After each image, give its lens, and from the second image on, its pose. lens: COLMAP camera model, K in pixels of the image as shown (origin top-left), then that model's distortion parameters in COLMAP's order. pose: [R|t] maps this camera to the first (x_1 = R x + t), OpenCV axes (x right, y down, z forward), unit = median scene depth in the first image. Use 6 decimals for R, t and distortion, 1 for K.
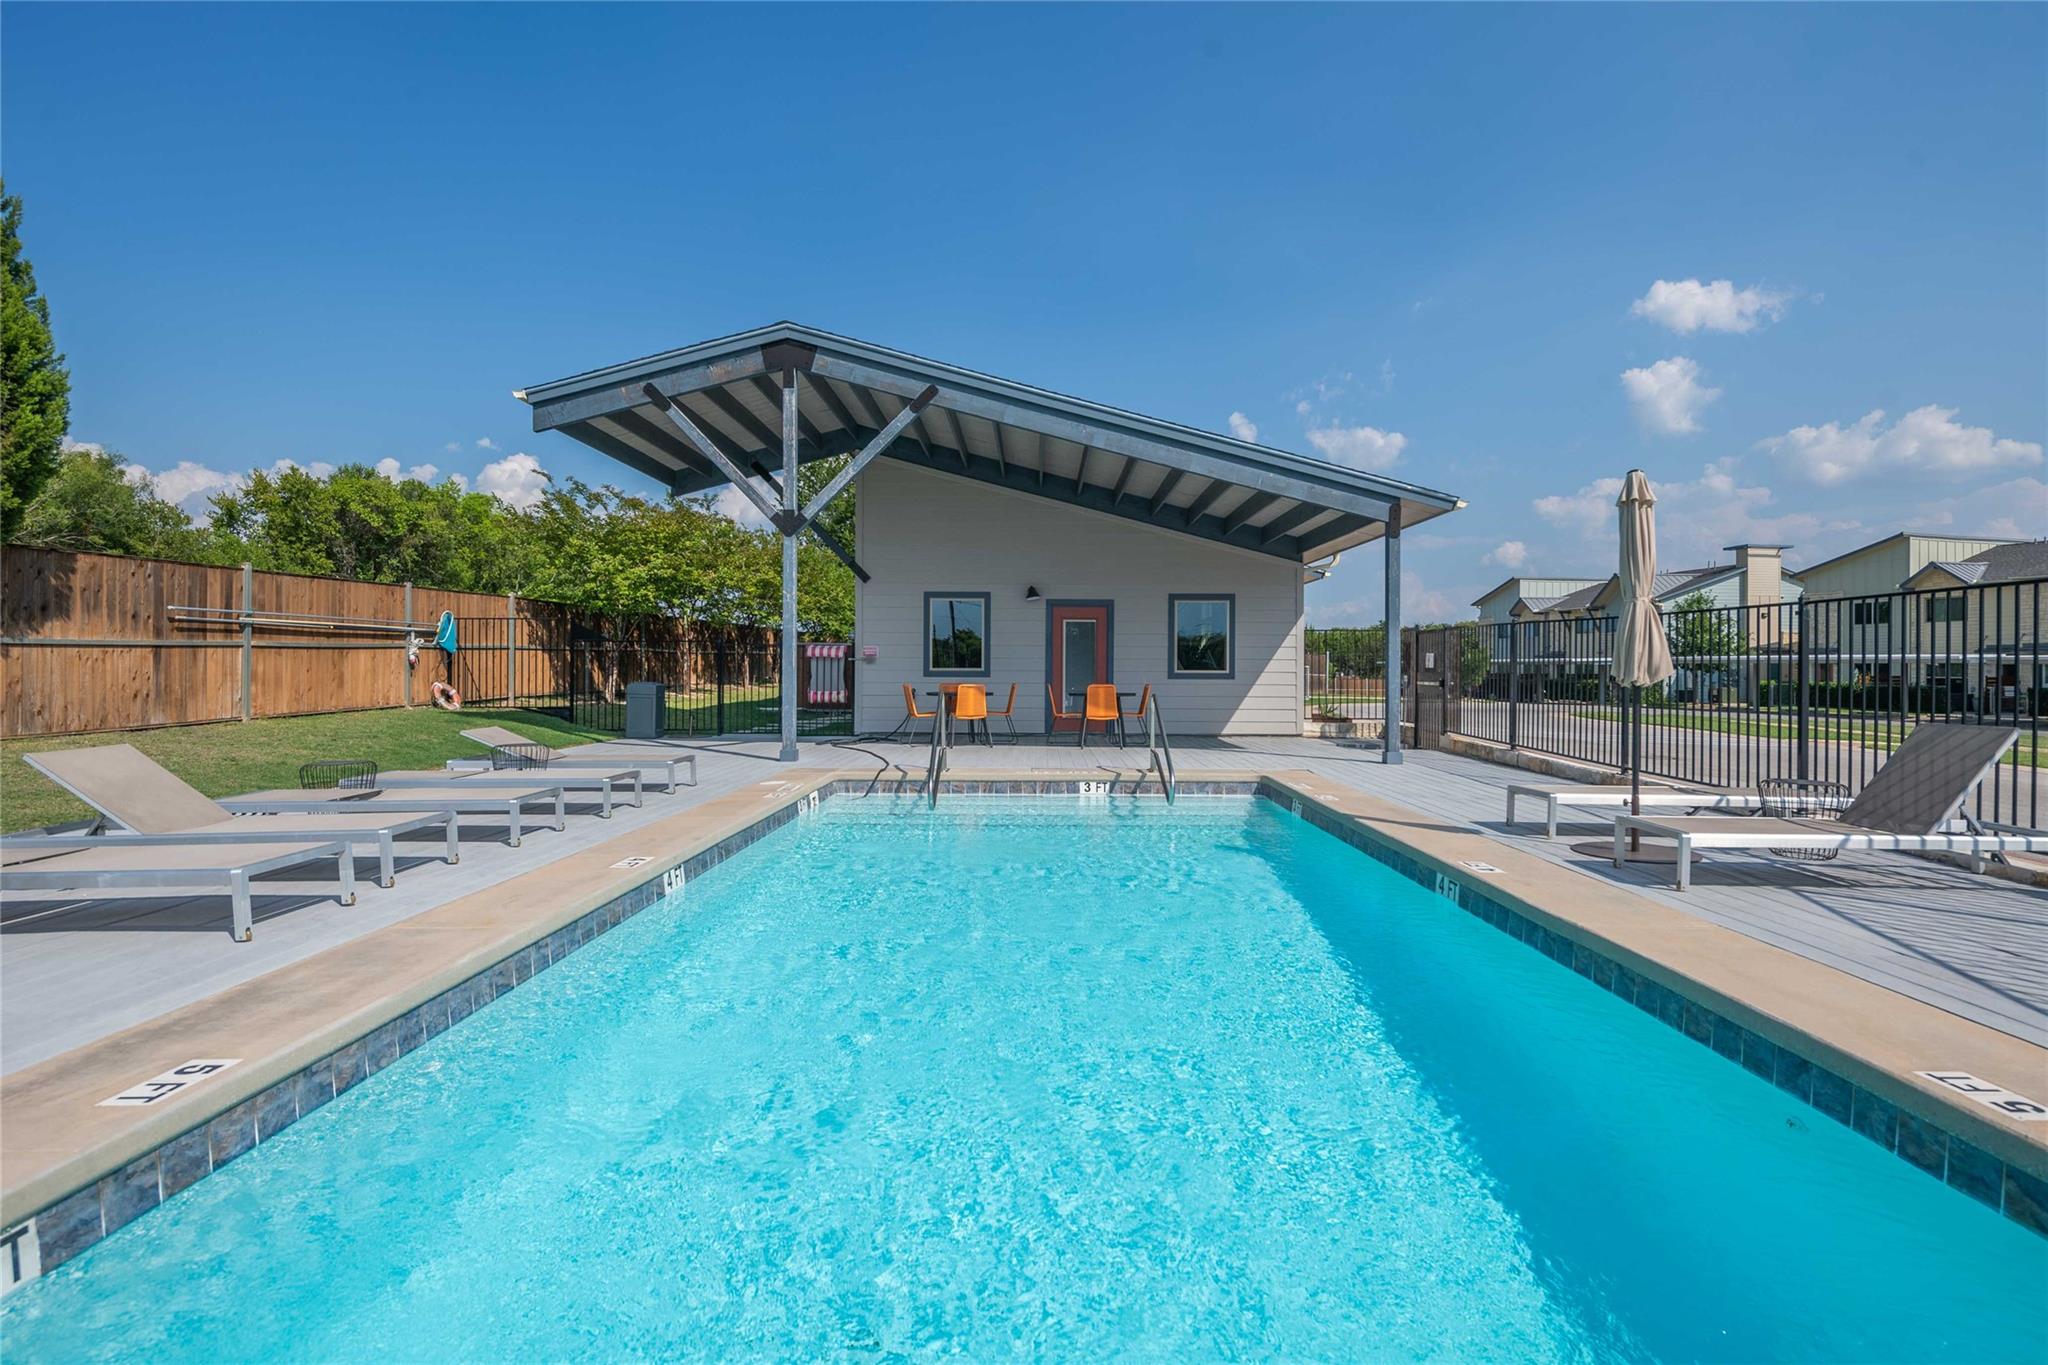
lens RADIAL K [[1004.9, 0, 1040.9], [0, 1004.9, 671.2], [0, 0, 1]] dist [-0.000420, -0.001460]
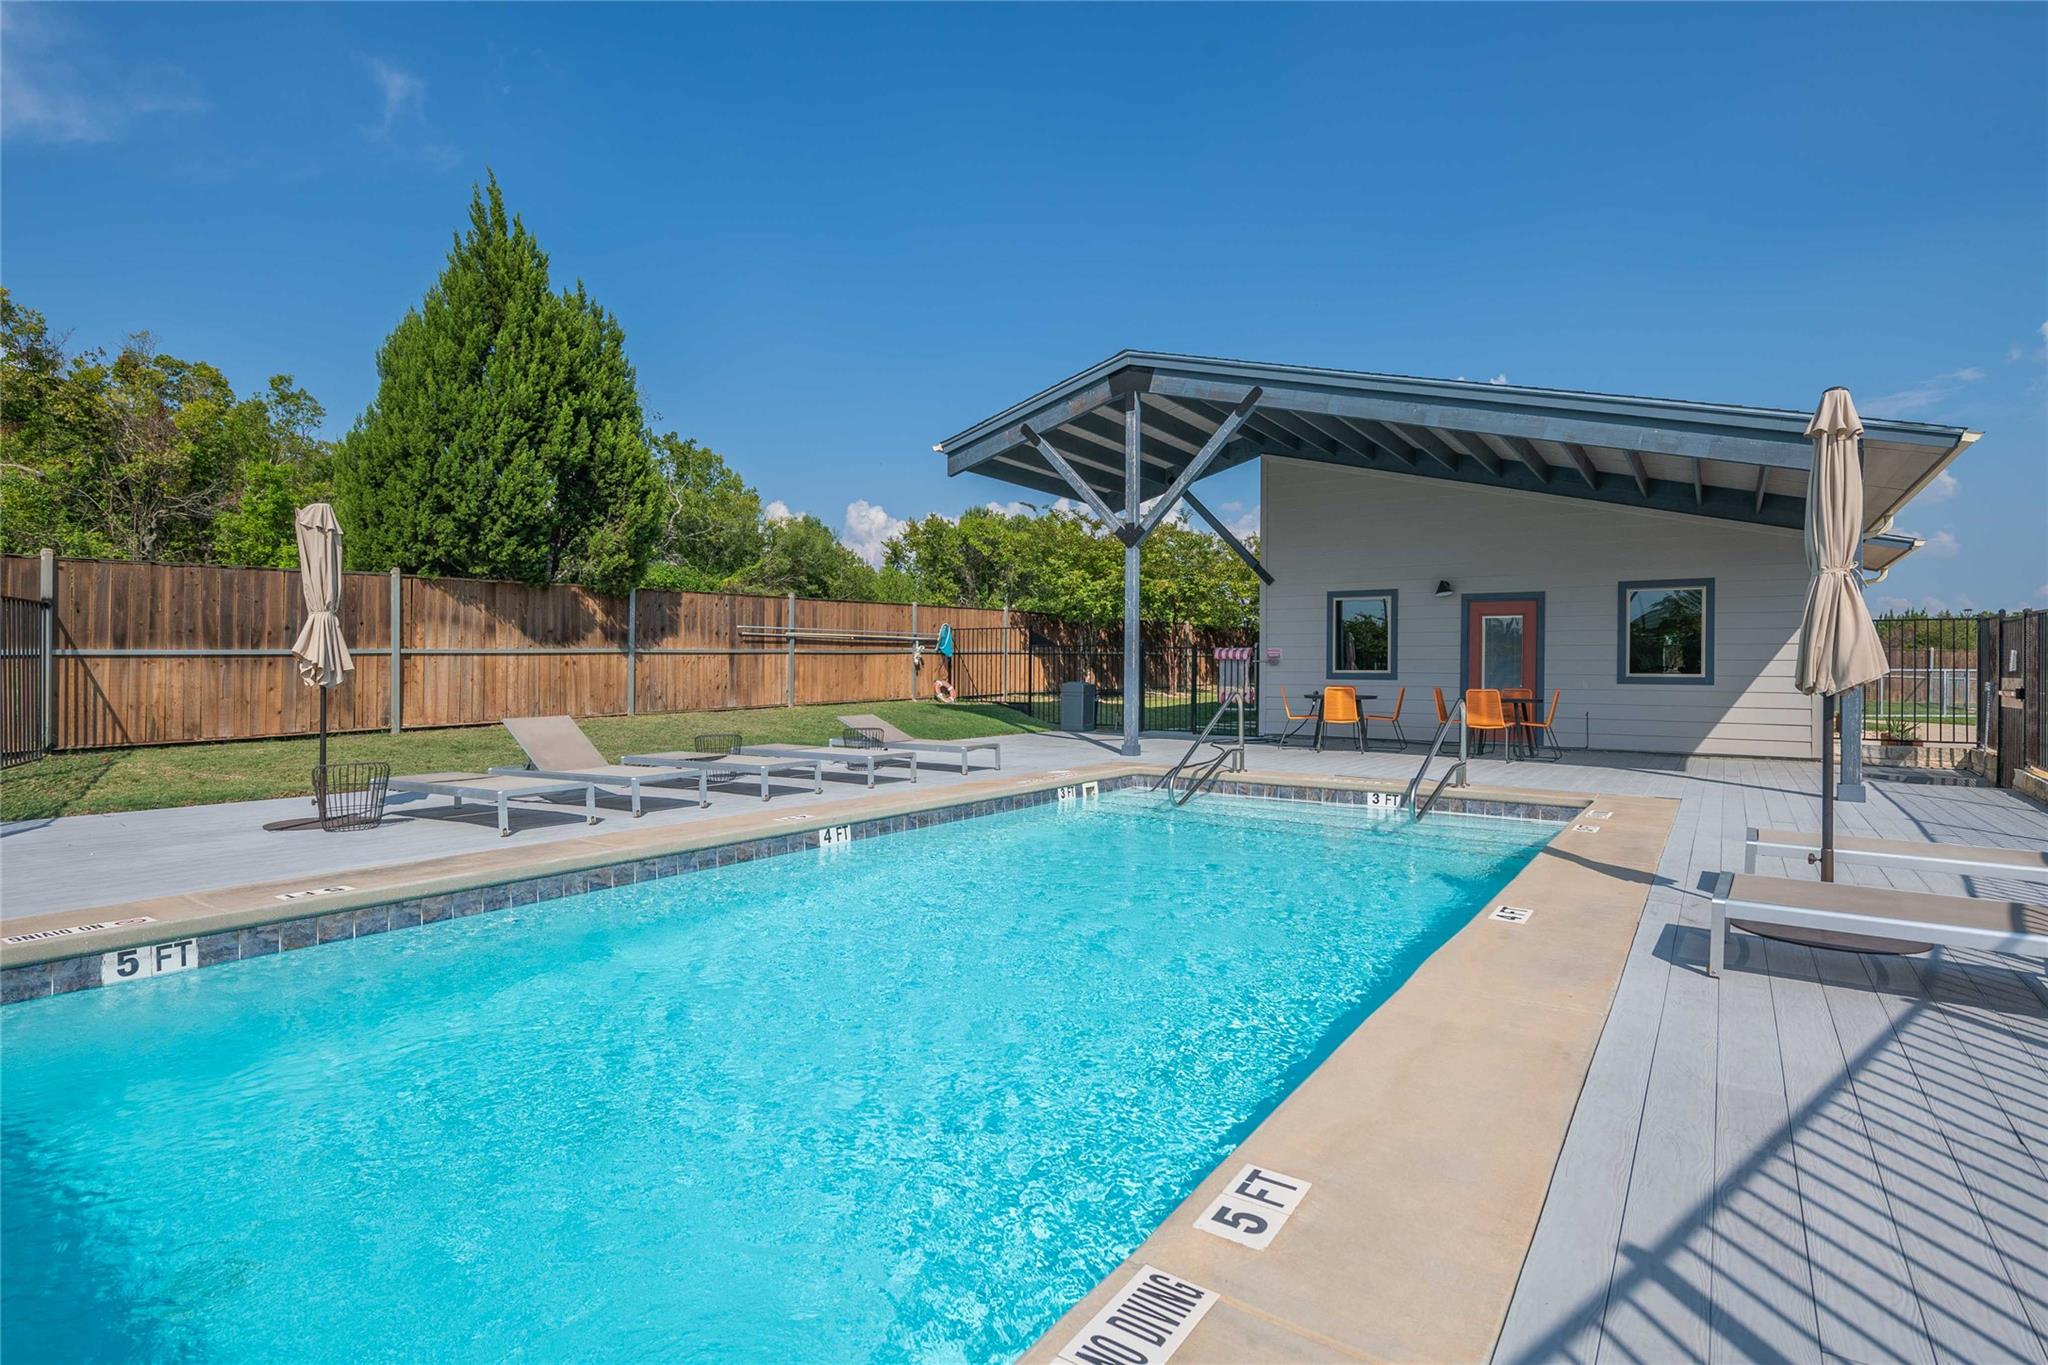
lens RADIAL K [[1004.9, 0, 1040.9], [0, 1004.9, 671.2], [0, 0, 1]] dist [-0.000420, -0.001460]
pose [[0.821398, 0.002560, -0.570350, 0.283088], [-0.004201, 0.999990, -0.001563, 0.000843], [0.570341, 0.003680, 0.821400, 0.056399]]
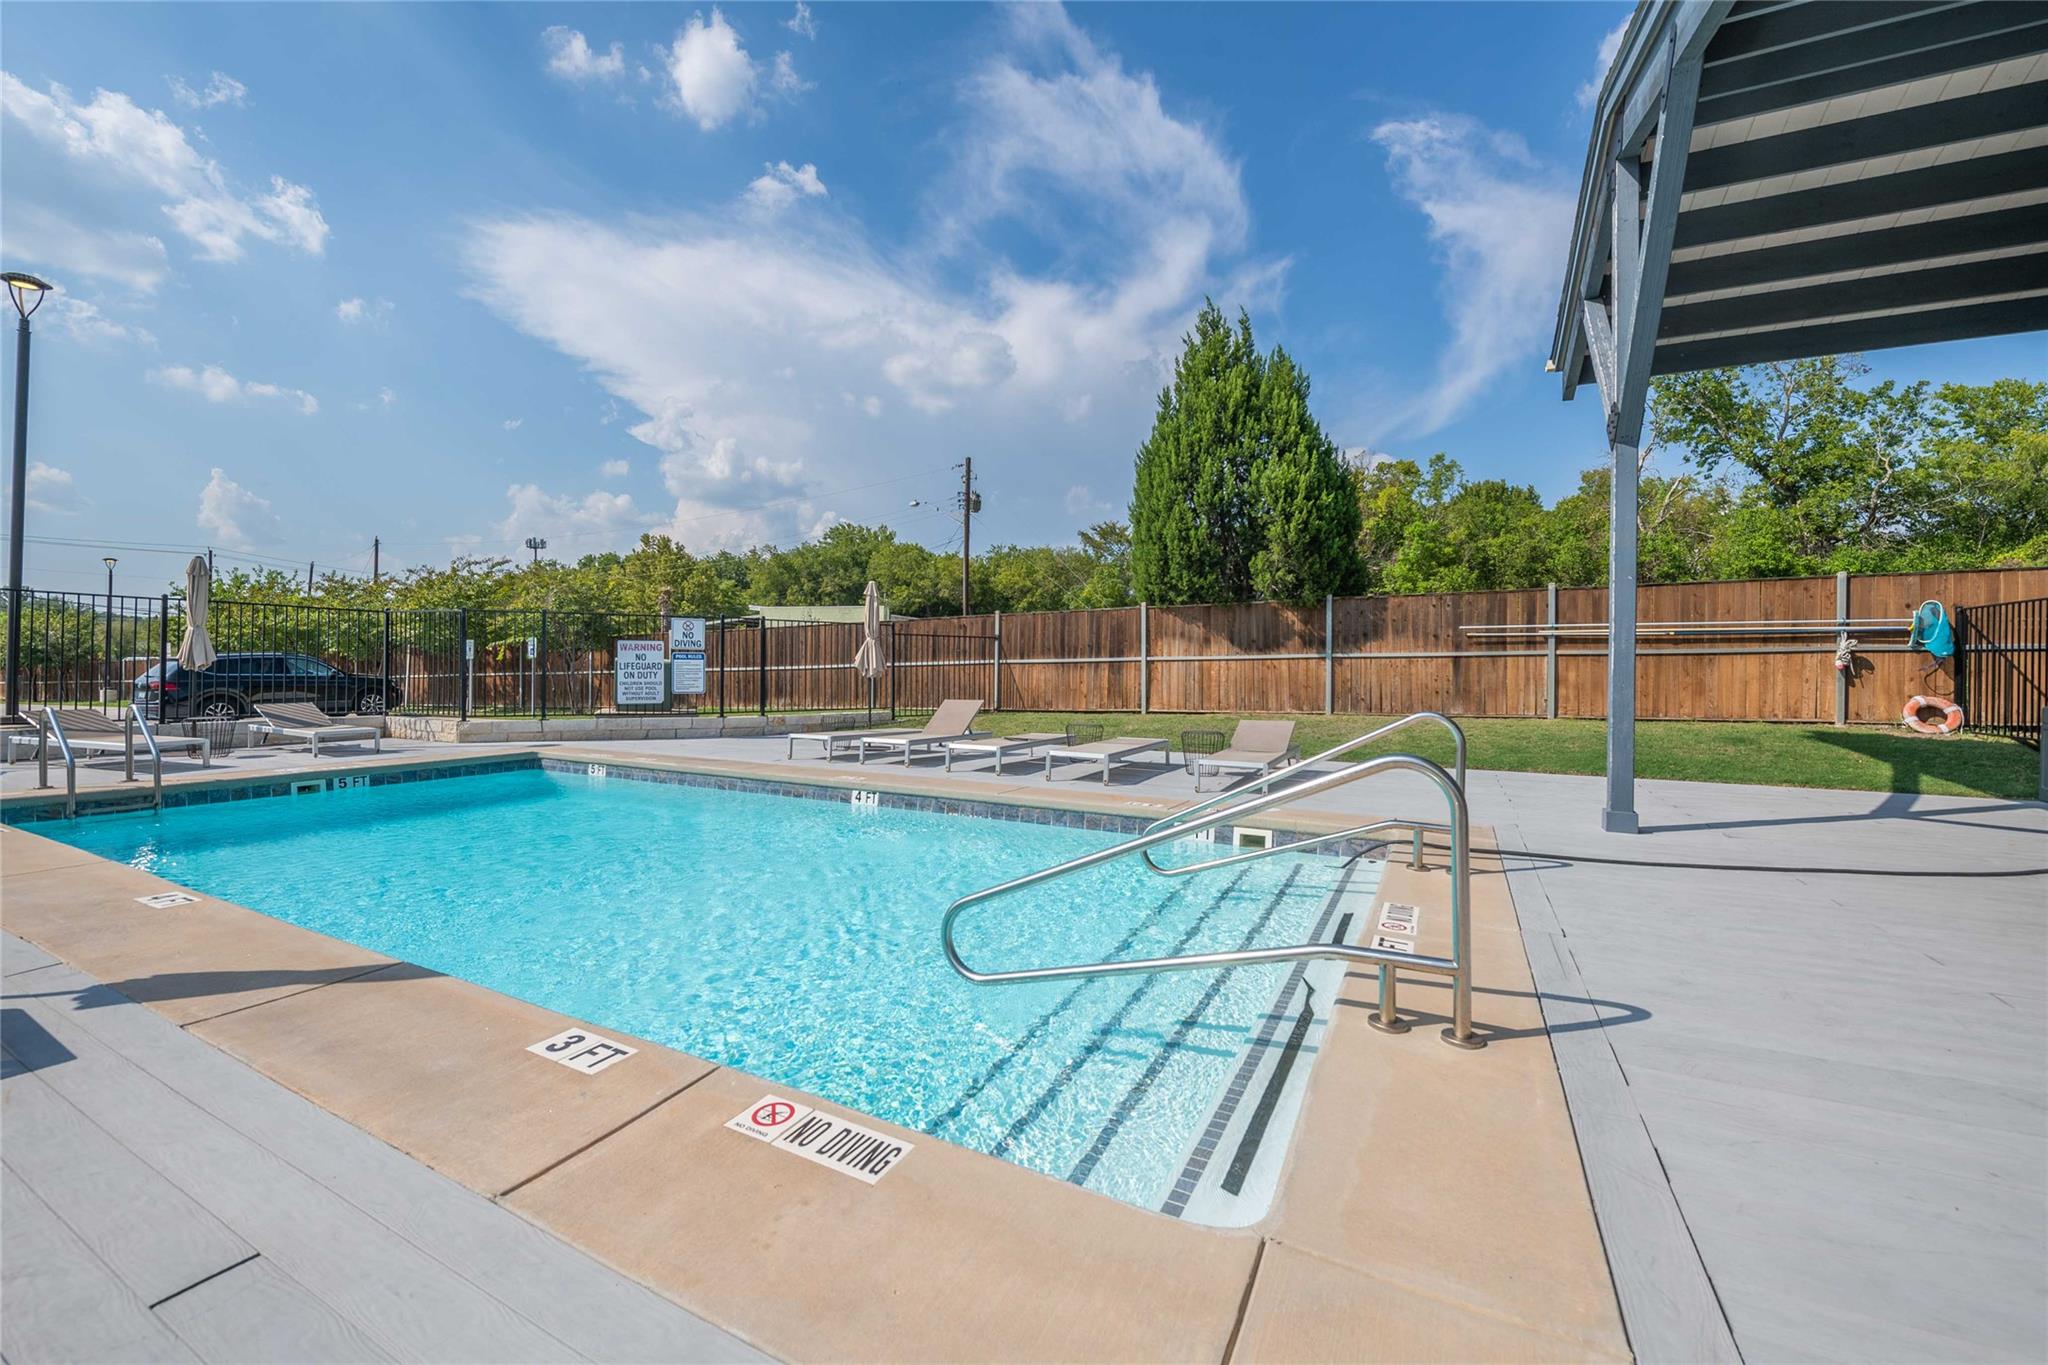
lens RADIAL K [[821.0, 0, 1025.4], [0, 821.0, 672.3], [0, 0, 1]] dist [-0.000994, -0.000147]
pose [[-0.471192, -0.007668, -0.881997, 0.320727], [-0.016798, 0.999859, 0.000281, 0.004179], [0.881871, 0.014948, -0.471254, 0.909619]]
